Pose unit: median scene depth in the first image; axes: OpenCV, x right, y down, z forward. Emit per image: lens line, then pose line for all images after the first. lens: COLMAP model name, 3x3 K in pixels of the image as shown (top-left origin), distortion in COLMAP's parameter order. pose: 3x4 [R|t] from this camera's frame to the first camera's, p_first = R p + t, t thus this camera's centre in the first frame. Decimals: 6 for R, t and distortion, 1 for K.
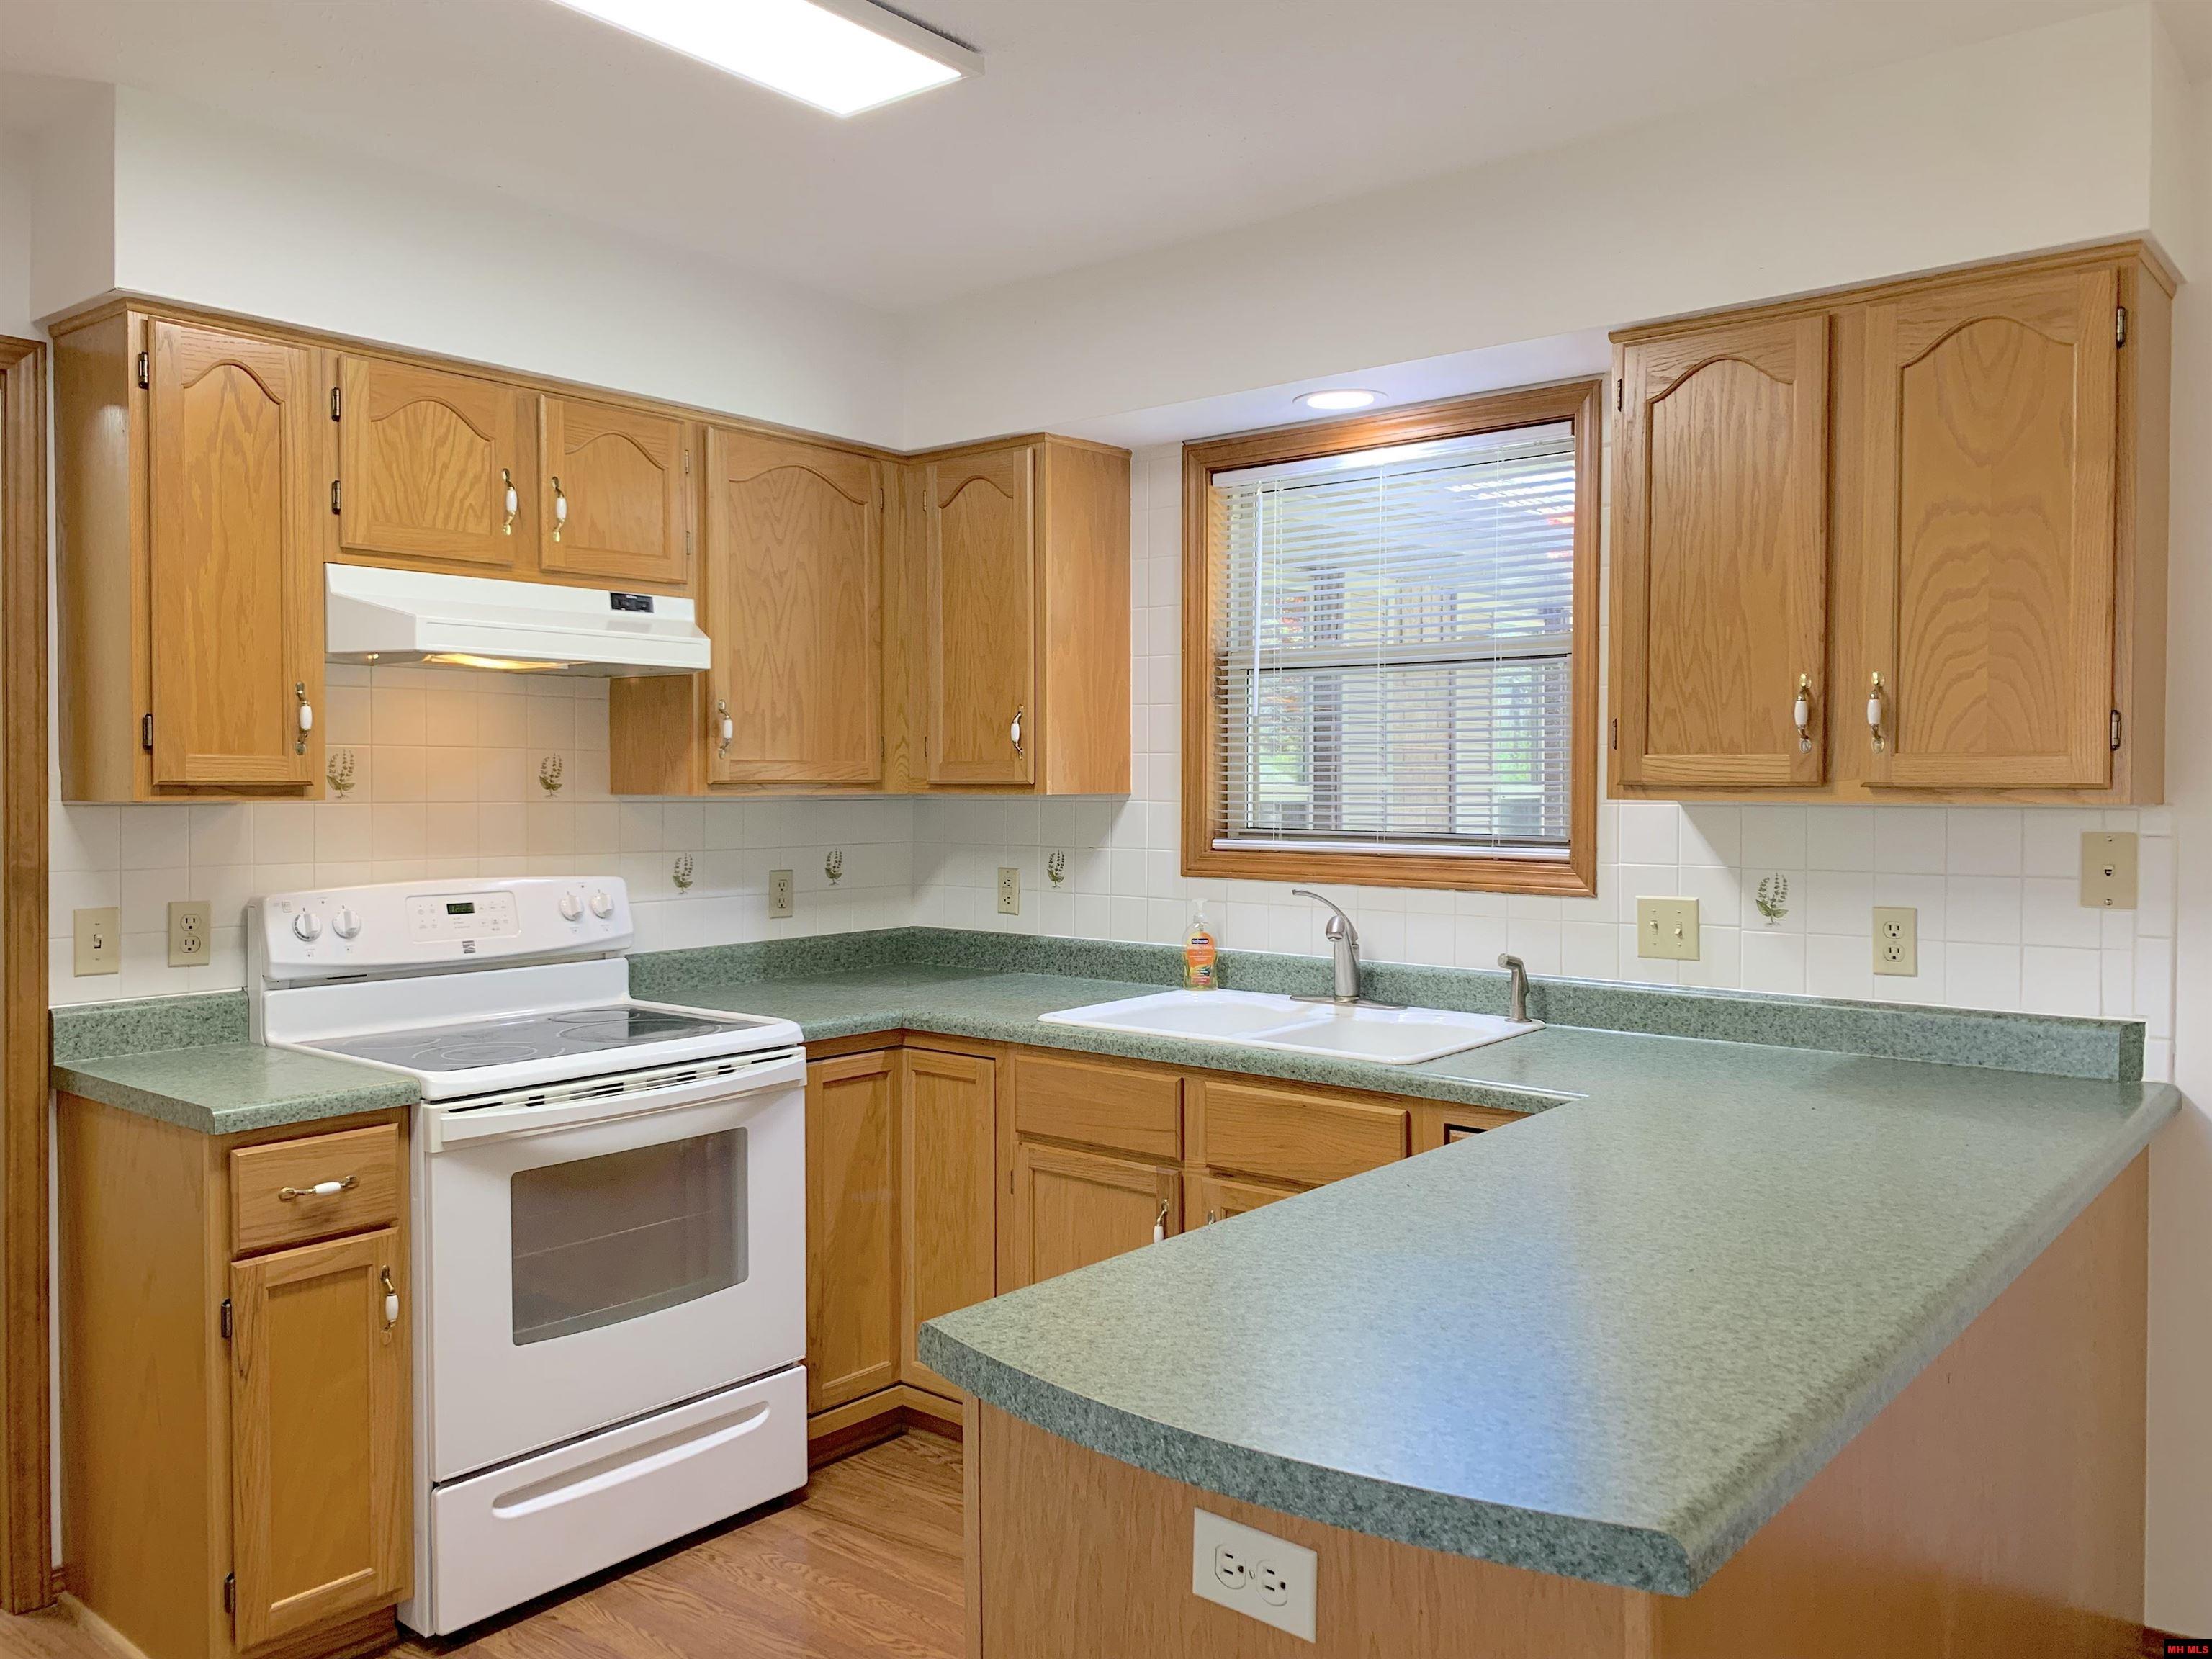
lens RADIAL K [[1682.7, 0, 1103.2], [0, 1682.7, 808.6], [0, 0, 1]] dist [0.027102, -0.031894]
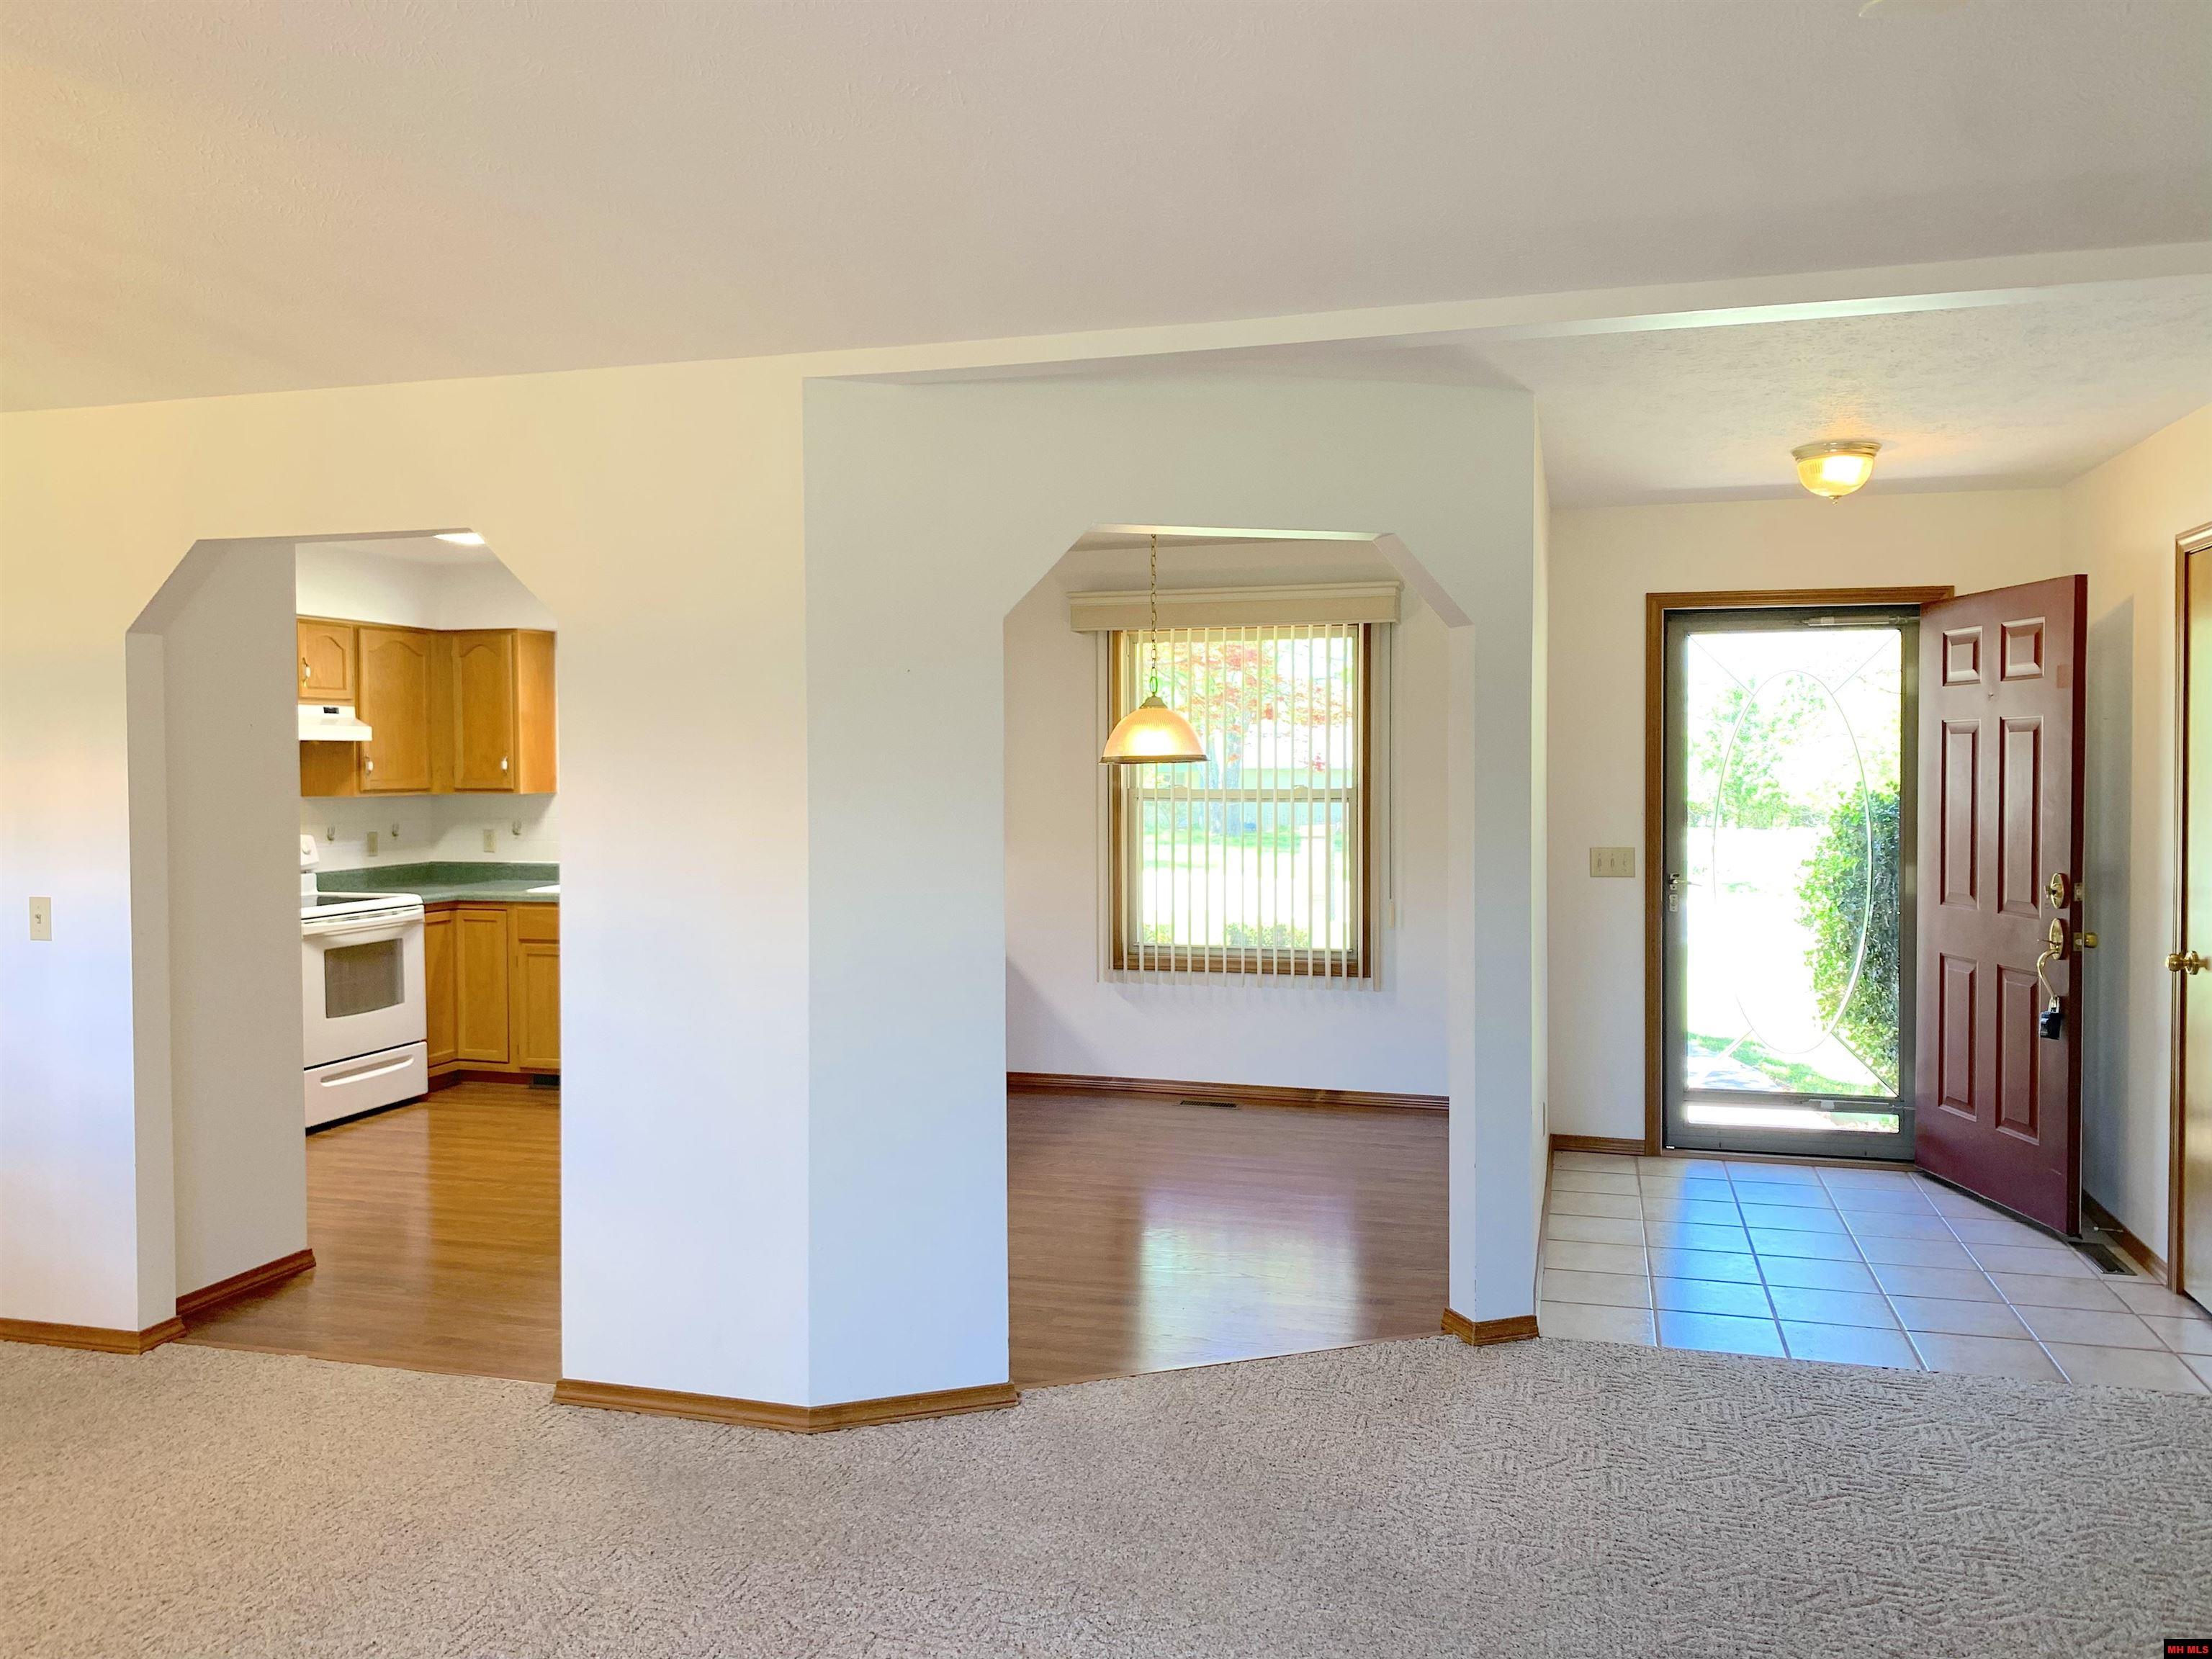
lens RADIAL K [[1682.7, 0, 1094.2], [0, 1682.7, 810.1], [0, 0, 1]] dist [0.027102, -0.031894]
pose [[0.916534, -0.015291, 0.399664, -0.262610], [0.010415, 0.999843, 0.014369, -0.013007], [-0.399821, -0.009007, 0.916549, -1.519728]]
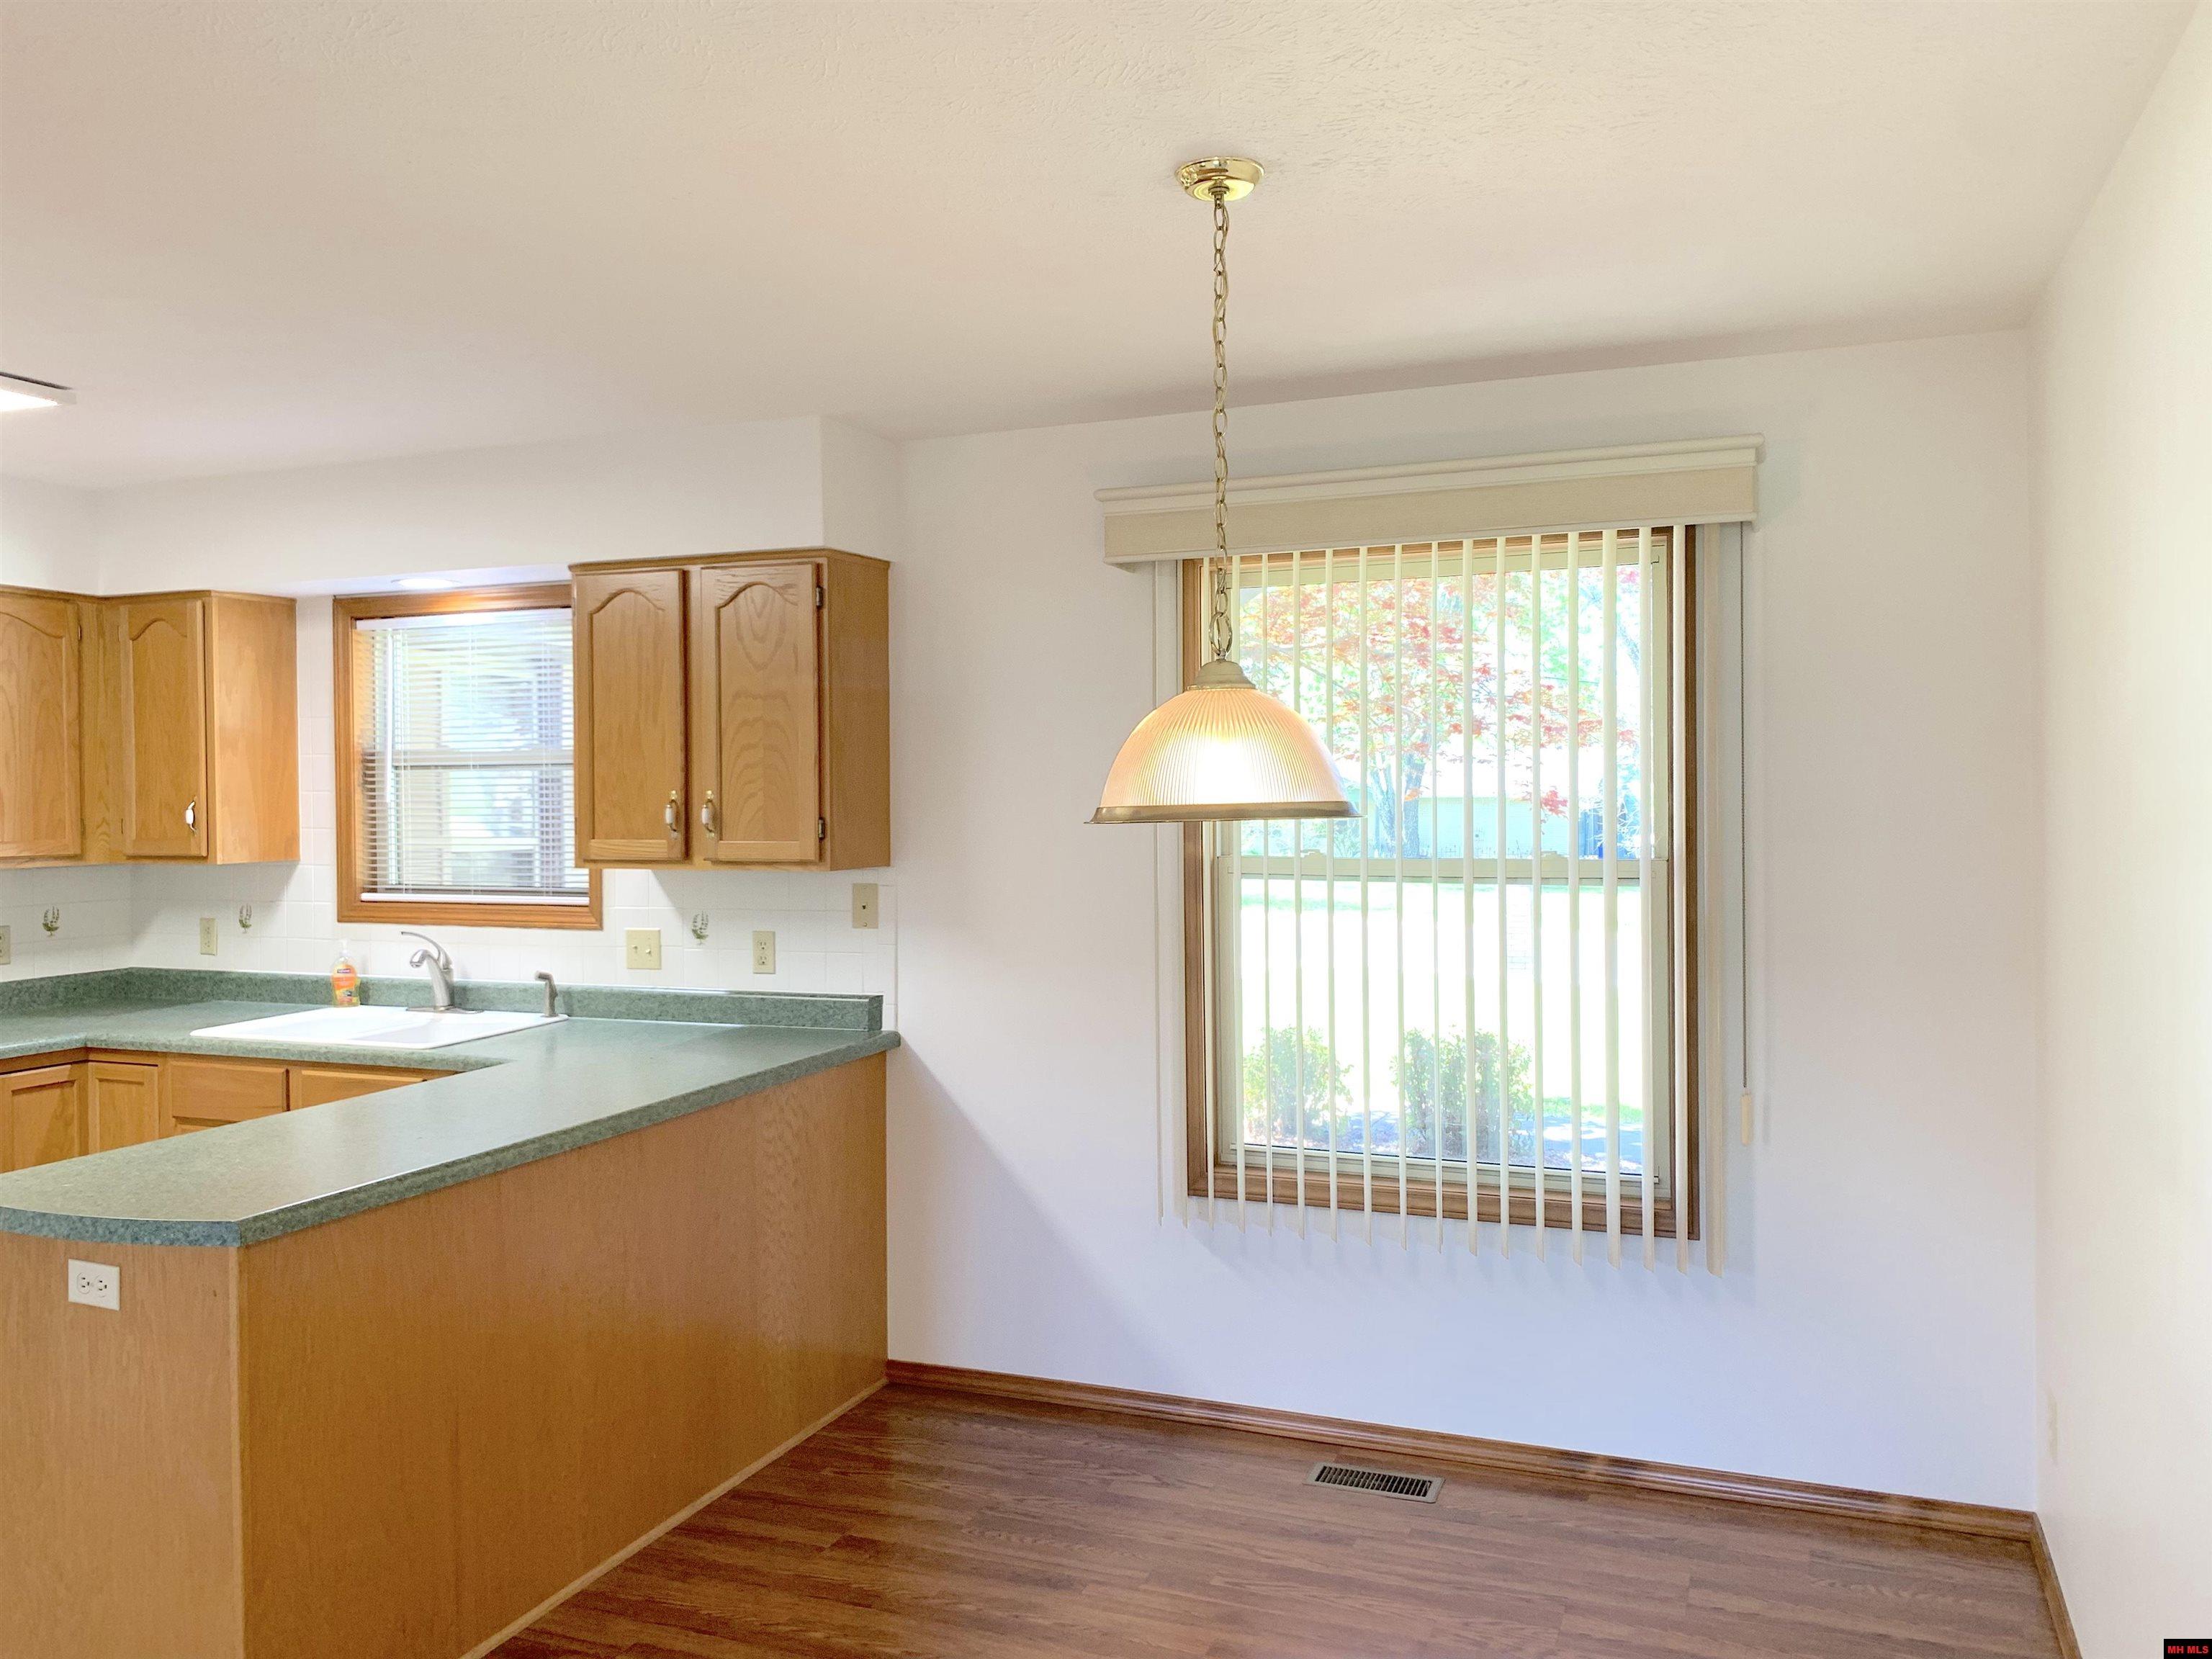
lens RADIAL K [[1682.7, 0, 1092.8], [0, 1682.7, 809.4], [0, 0, 1]] dist [0.027102, -0.031894]
pose [[0.953901, -0.013118, 0.299833, 0.260317], [0.014921, 0.999882, -0.003723, -0.041715], [-0.299749, 0.008025, 0.953984, -0.546758]]
